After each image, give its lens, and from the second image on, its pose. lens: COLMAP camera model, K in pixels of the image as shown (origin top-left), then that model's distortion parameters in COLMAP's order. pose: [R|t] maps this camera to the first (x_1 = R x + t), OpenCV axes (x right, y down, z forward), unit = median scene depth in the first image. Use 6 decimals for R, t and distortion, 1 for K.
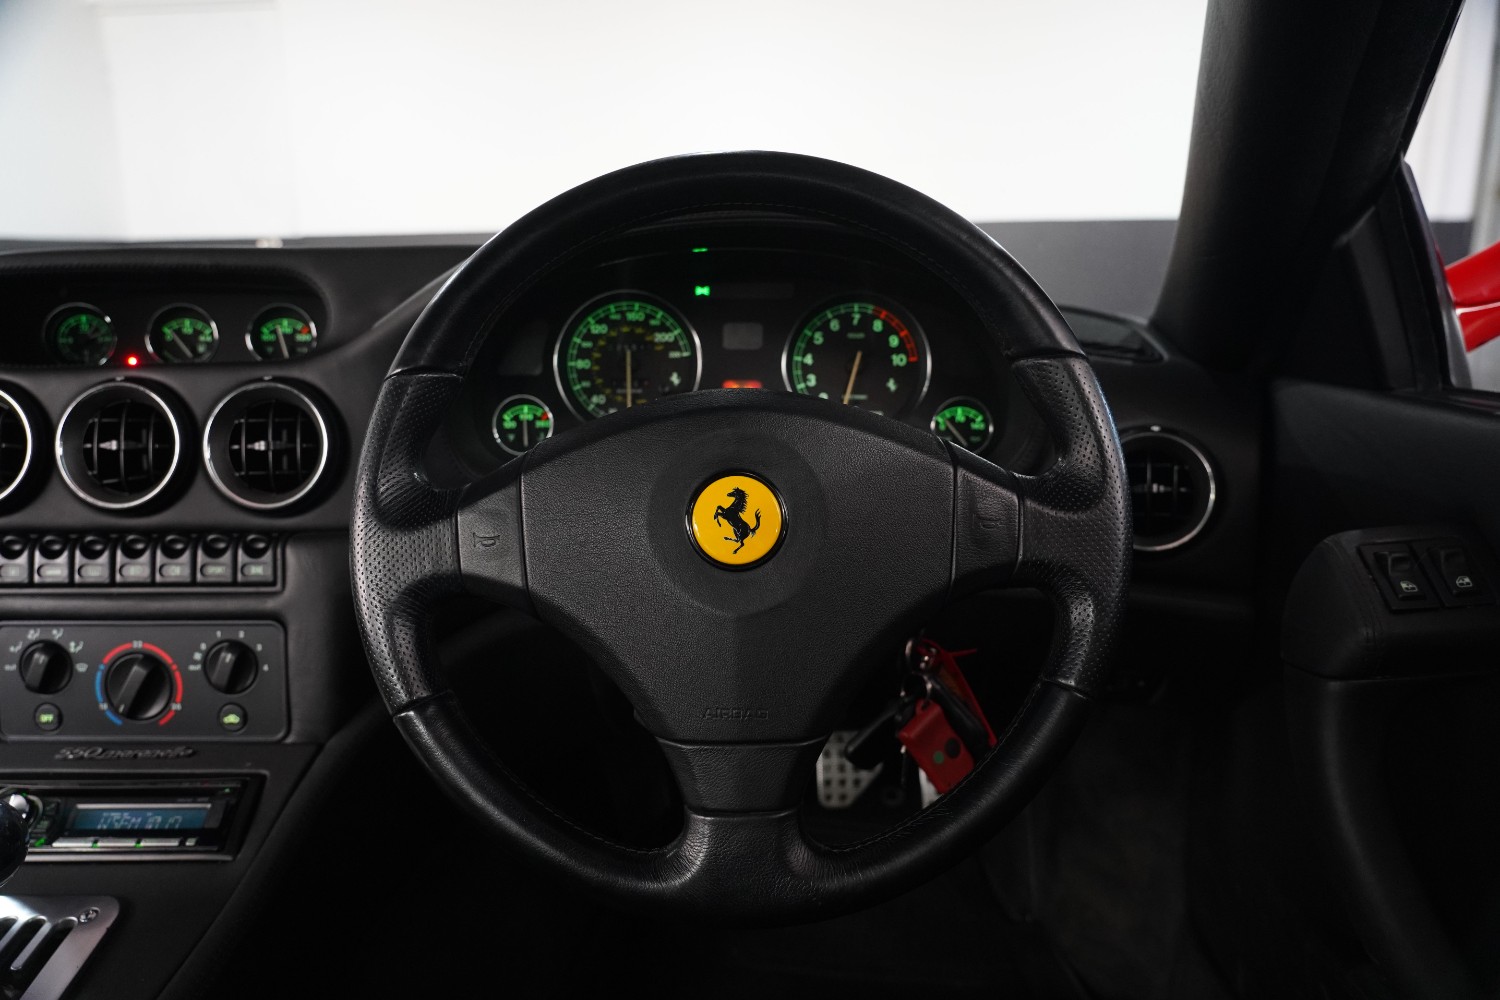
lens RADIAL K [[1116.0, 0, 750.0], [0, 1116.0, 500.0], [0, 0, 1]] dist [0.000316, 0.002621]
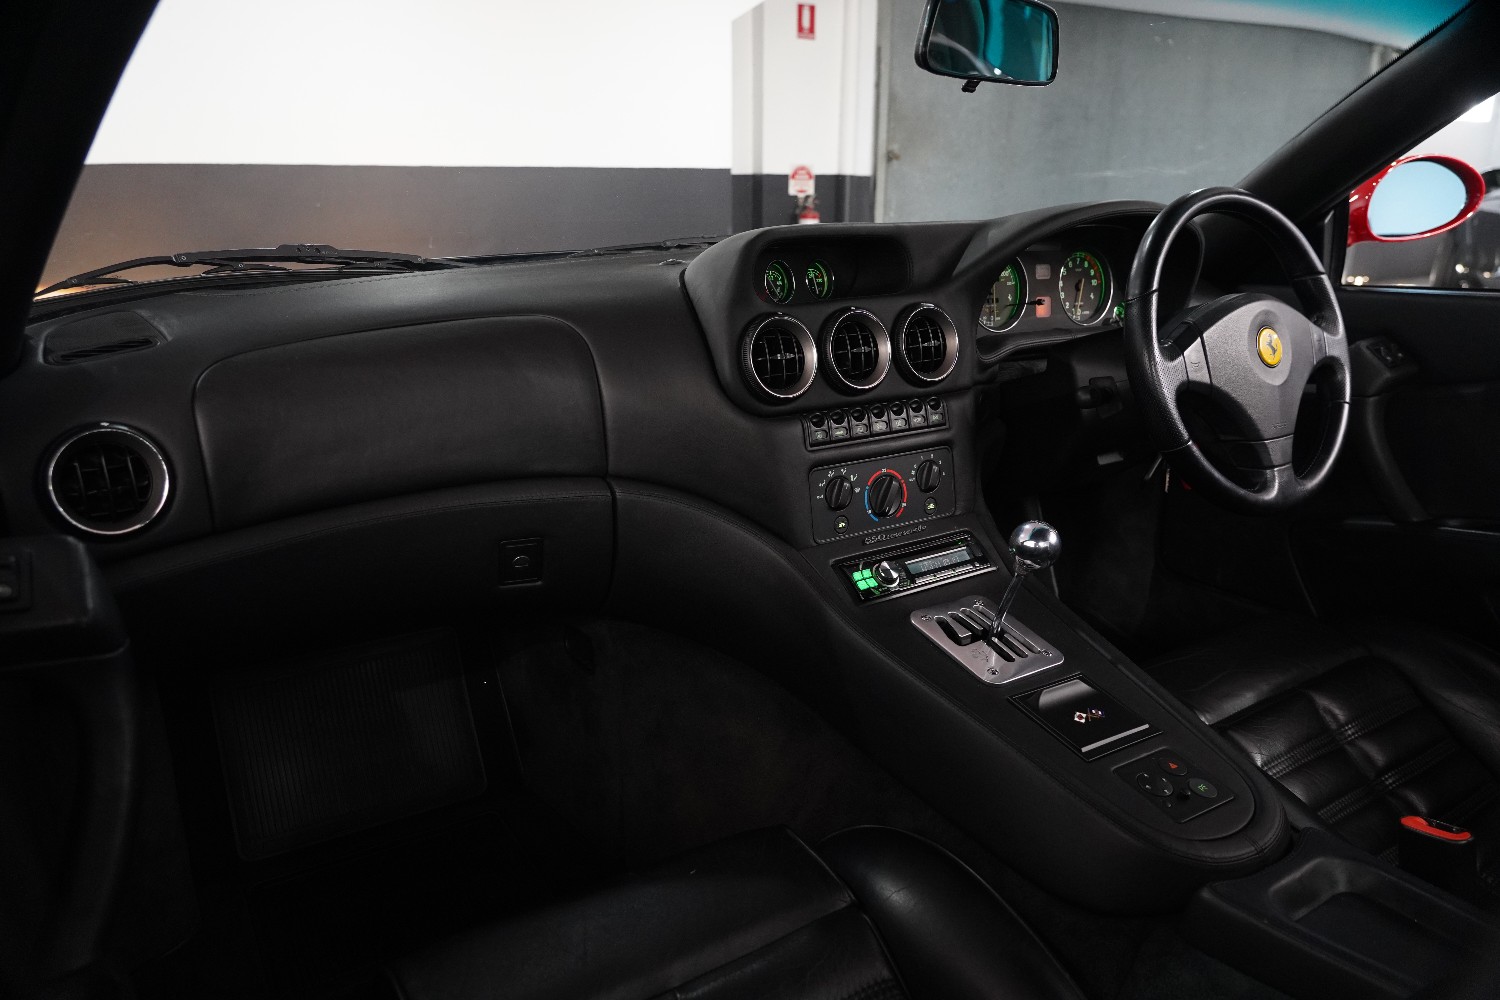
lens RADIAL K [[1116.0, 0, 750.0], [0, 1116.0, 500.0], [0, 0, 1]] dist [0.000316, 0.002621]
pose [[0.800143, -0.145131, 0.581986, -1.479108], [0.111818, 0.989369, 0.092987, -0.001985], [-0.589294, -0.009327, 0.807865, -0.184668]]
